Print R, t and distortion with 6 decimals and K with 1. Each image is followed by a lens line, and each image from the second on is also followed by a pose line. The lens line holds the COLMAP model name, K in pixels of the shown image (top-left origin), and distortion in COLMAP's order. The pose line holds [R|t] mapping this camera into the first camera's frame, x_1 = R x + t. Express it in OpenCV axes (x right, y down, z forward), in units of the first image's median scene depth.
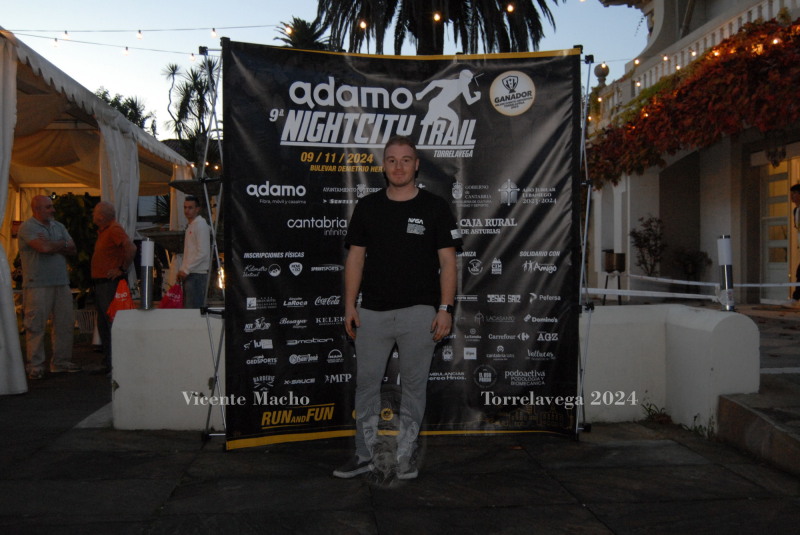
lens RADIAL K [[848.1, 0, 403.3], [0, 848.1, 265.4], [0, 0, 1]] dist [-0.050274, -0.006755]
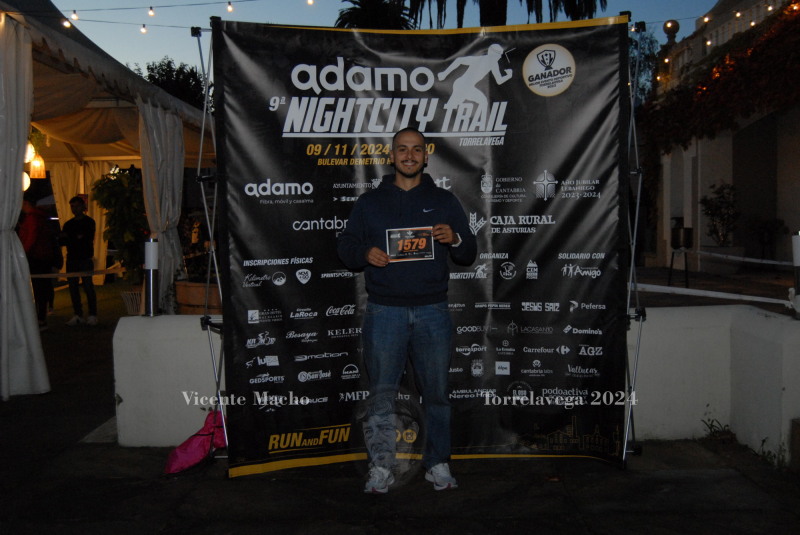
lens RADIAL K [[841.0, 0, 404.3], [0, 841.0, 268.3], [0, 0, 1]] dist [-0.049493, -0.005837]
pose [[0.996453, -0.007946, -0.083773, 0.051698], [0.012218, 0.998644, 0.050611, -0.046498], [0.083257, -0.051455, 0.995199, 0.126294]]
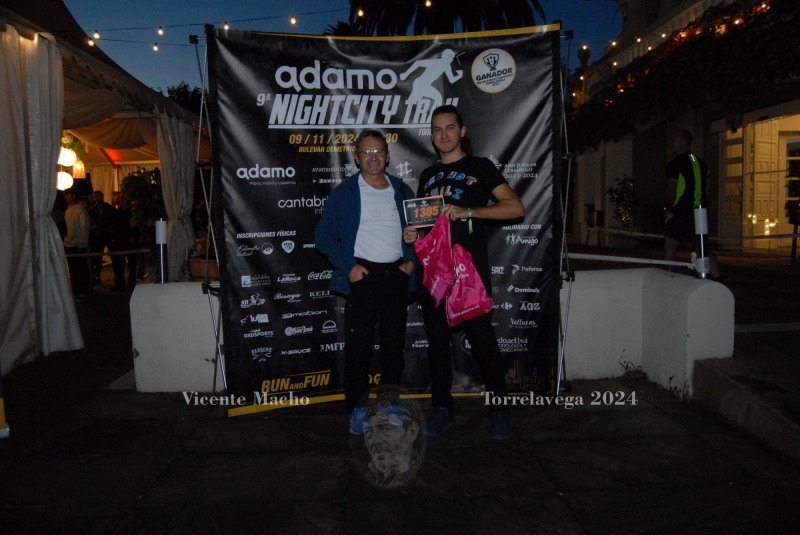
lens RADIAL K [[656.6, 0, 397.5], [0, 656.6, 269.5], [0, 0, 1]] dist [-0.071331, 0.011291]
pose [[0.998591, -0.017671, -0.050032, 0.048044], [0.021753, 0.996374, 0.082254, -0.030859], [0.048398, -0.083226, 0.995355, 0.188148]]
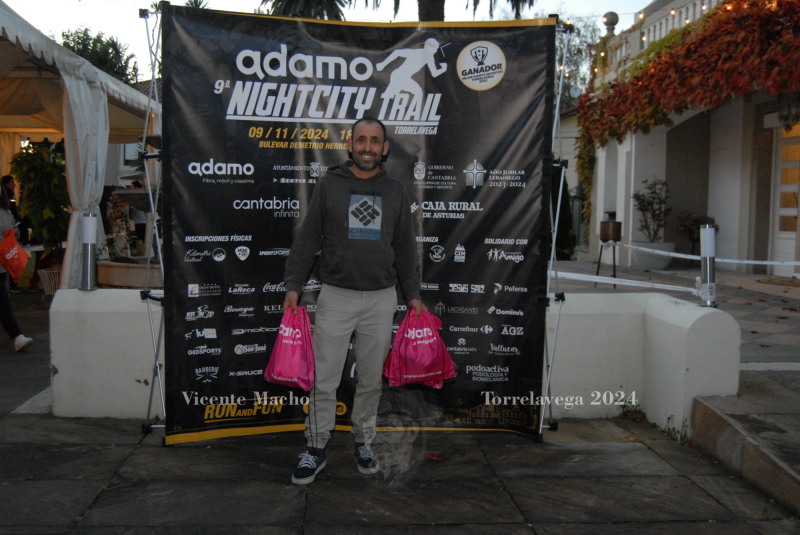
lens RADIAL K [[887.5, 0, 400.1], [0, 887.5, 270.3], [0, 0, 1]] dist [-0.045197, -0.012762]
pose [[0.999789, 0.019878, -0.005207, 0.050392], [-0.019510, 0.997811, 0.063191, -0.040967], [0.006451, -0.063076, 0.997988, 0.028186]]
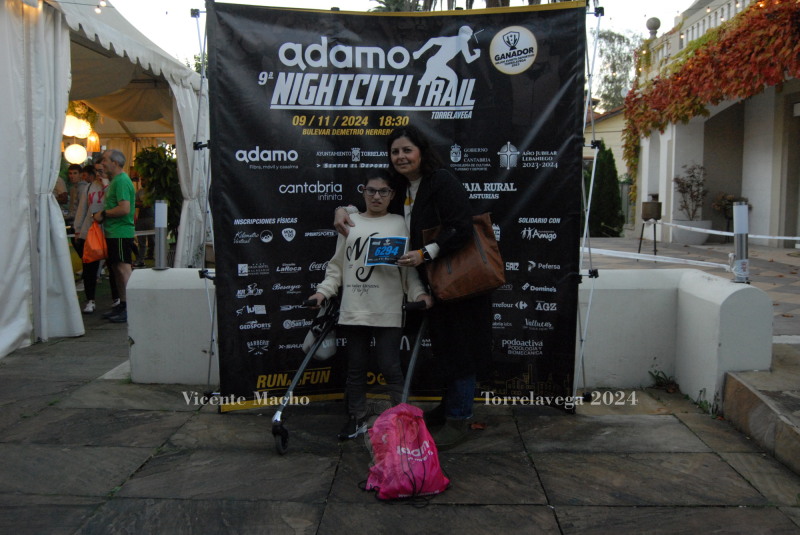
lens RADIAL K [[732.0, 0, 397.6], [0, 732.0, 270.1], [0, 0, 1]] dist [-0.065297, 0.011125]
pose [[0.993353, 0.014369, -0.114208, 0.096293], [-0.003349, 0.995366, 0.096102, -0.036467], [0.115059, -0.095080, 0.988798, 0.158507]]
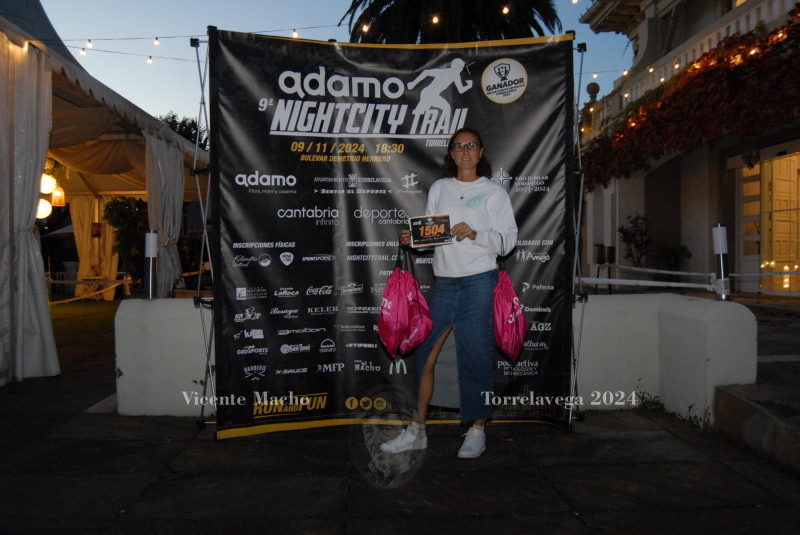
lens RADIAL K [[700.6, 0, 399.4], [0, 700.6, 268.1], [0, 0, 1]] dist [-0.066169, 0.005677]
pose [[0.999186, -0.002826, -0.040230, 0.038194], [0.003294, 0.999928, 0.011578, 0.005751], [0.040195, -0.011701, 0.999123, 0.176556]]
